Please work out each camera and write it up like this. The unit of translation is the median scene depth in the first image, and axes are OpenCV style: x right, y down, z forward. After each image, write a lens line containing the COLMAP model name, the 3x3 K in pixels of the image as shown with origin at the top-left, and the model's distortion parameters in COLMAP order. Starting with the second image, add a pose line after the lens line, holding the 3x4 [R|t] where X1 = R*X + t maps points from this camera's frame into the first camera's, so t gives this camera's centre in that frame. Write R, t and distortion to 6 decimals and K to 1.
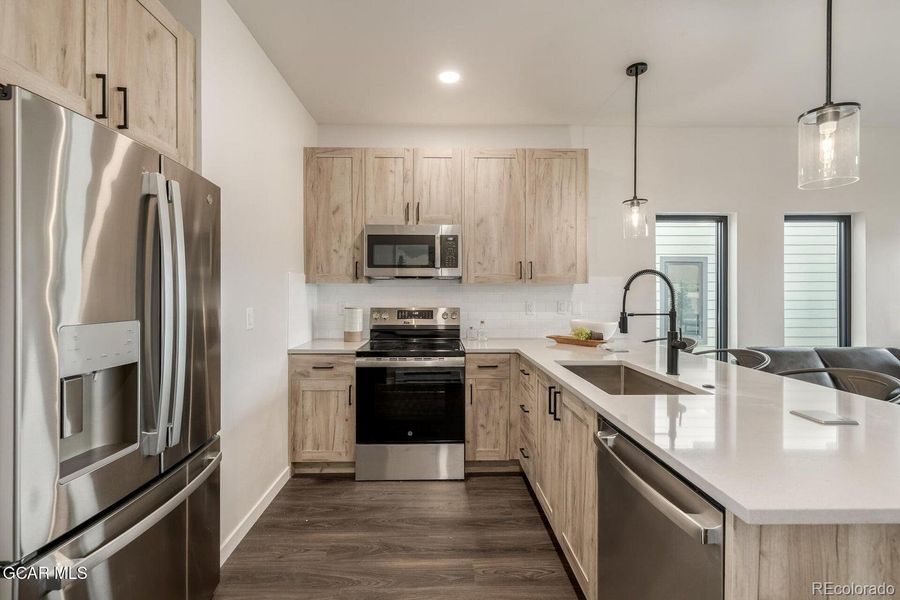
lens RADIAL K [[379.3, 0, 445.4], [0, 379.3, 292.3], [0, 0, 1]] dist [0.000940, 0.000026]
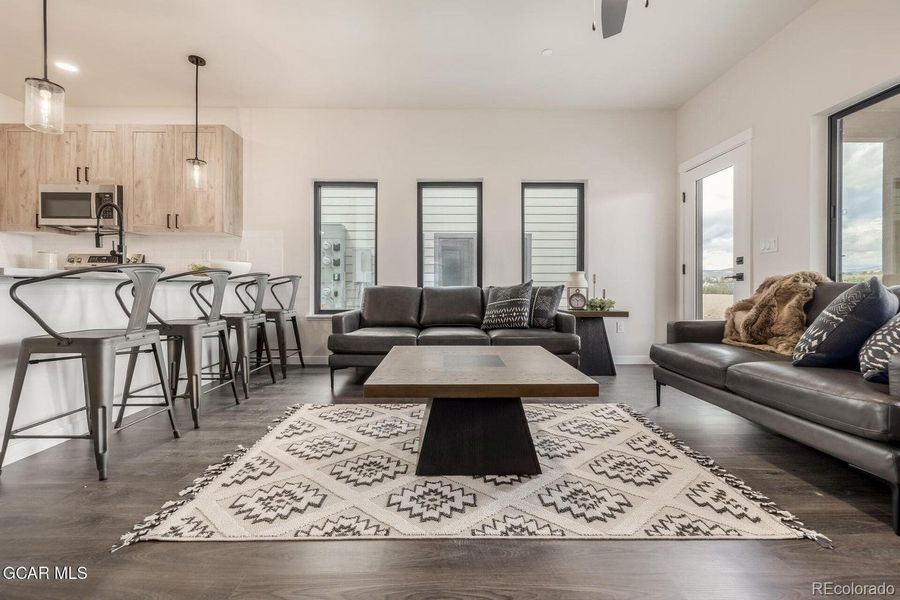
lens RADIAL K [[378.8, 0, 448.1], [0, 378.8, 290.0], [0, 0, 1]] dist [0.000437, -0.000002]
pose [[0.999984, 0.001284, -0.005462, 1.182797], [-0.001255, 0.999984, 0.005440, 0.168828], [0.005469, -0.005433, 0.999970, -0.263741]]
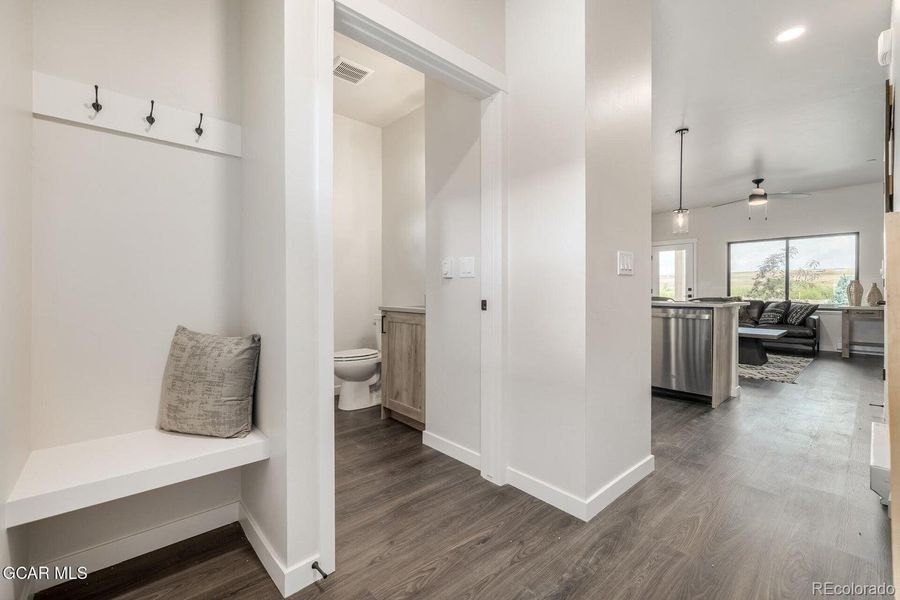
lens RADIAL K [[378.0, 0, 448.9], [0, 378.0, 294.7], [0, 0, 1]] dist [0.000439, 0.000500]
pose [[0.757940, -0.005613, 0.652300, -1.163022], [0.004524, 0.999984, 0.003348, 0.104566], [-0.652309, 0.000413, 0.757953, -0.079580]]
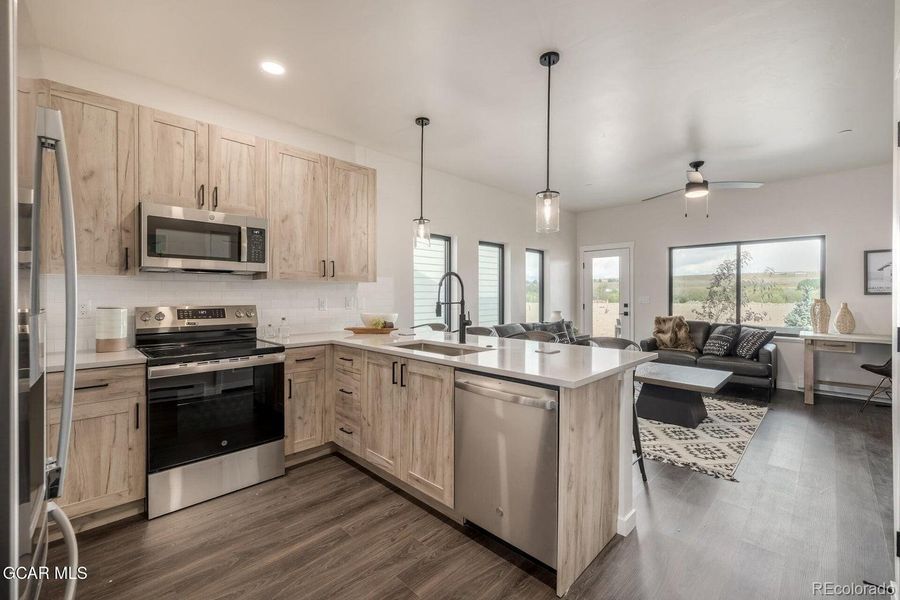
lens RADIAL K [[378.0, 0, 448.9], [0, 378.0, 294.7], [0, 0, 1]] dist [0.000439, 0.000500]
pose [[0.720982, -0.001711, 0.692952, -0.301765], [0.001189, 0.999999, 0.001232, 0.016011], [-0.692953, -0.000065, 0.720983, -0.019179]]
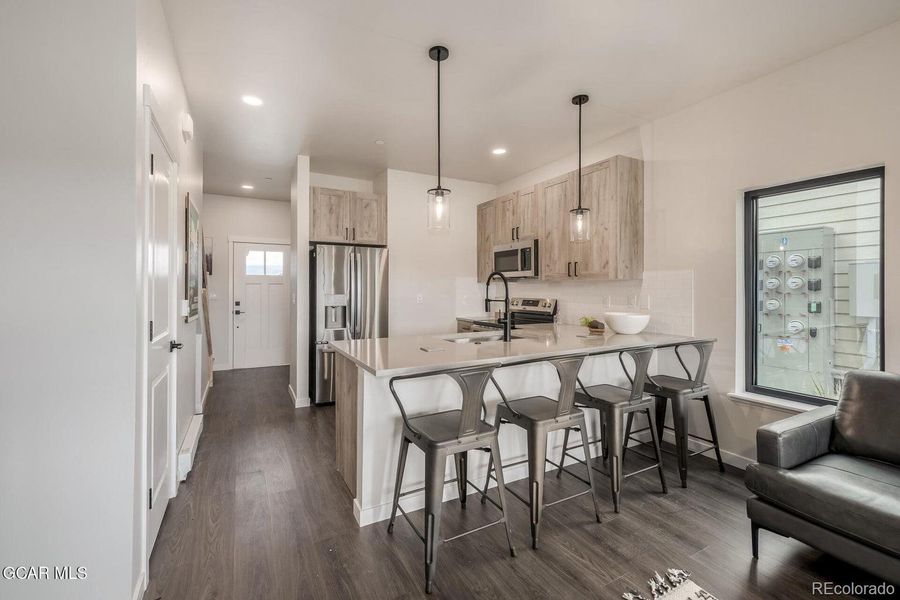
lens RADIAL K [[381.7, 0, 444.7], [0, 381.7, 288.9], [0, 0, 1]] dist [-0.001118, 0.000170]
pose [[0.454937, -0.000187, -0.890524, 1.180425], [-0.002324, 0.999996, -0.001397, 0.008182], [0.890521, 0.002705, 0.454935, 0.067158]]
